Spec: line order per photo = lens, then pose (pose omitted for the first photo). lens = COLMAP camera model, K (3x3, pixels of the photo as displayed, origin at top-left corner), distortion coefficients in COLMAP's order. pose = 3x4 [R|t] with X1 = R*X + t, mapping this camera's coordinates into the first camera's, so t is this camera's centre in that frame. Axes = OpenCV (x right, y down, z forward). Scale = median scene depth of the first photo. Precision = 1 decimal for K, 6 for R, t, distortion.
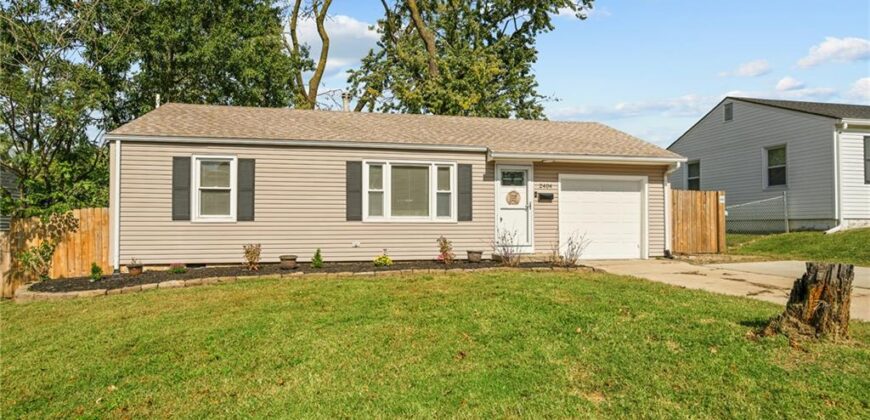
lens RADIAL K [[496.5, 0, 430.7], [0, 496.5, 211.5], [0, 0, 1]] dist [0.003691, 0.000567]
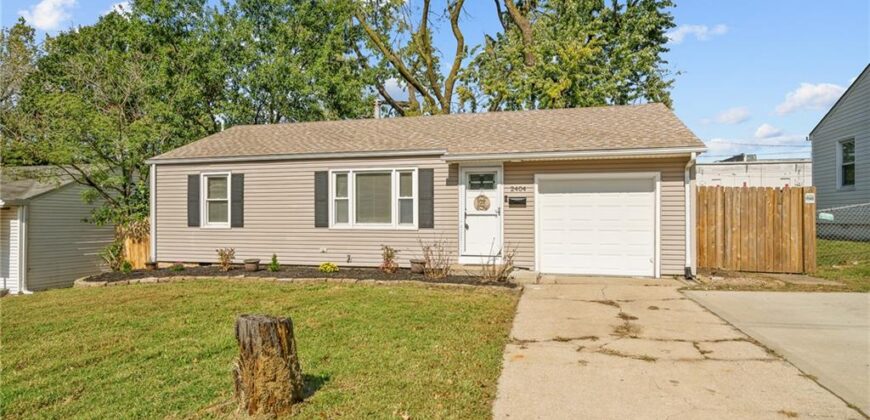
lens RADIAL K [[496.5, 0, 430.7], [0, 496.5, 211.5], [0, 0, 1]] dist [0.003691, 0.000567]
pose [[0.894010, -0.004225, -0.448027, 0.507318], [0.012829, 0.999787, 0.016171, -0.028608], [0.447863, -0.020205, 0.893874, 0.149566]]
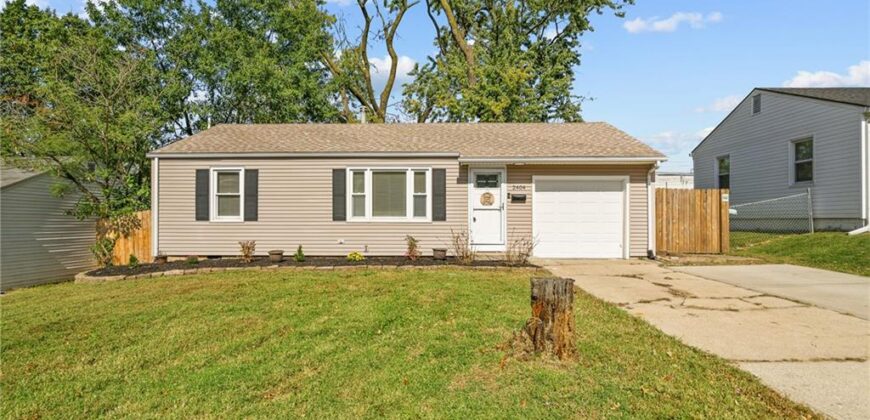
lens RADIAL K [[445.6, 0, 430.1], [0, 445.6, 211.3], [0, 0, 1]] dist [-0.001563, 0.000075]
pose [[0.973452, -0.001962, -0.228884, 0.275341], [0.005280, 0.999890, 0.013884, -0.015618], [0.228832, -0.014724, 0.973355, 0.040368]]
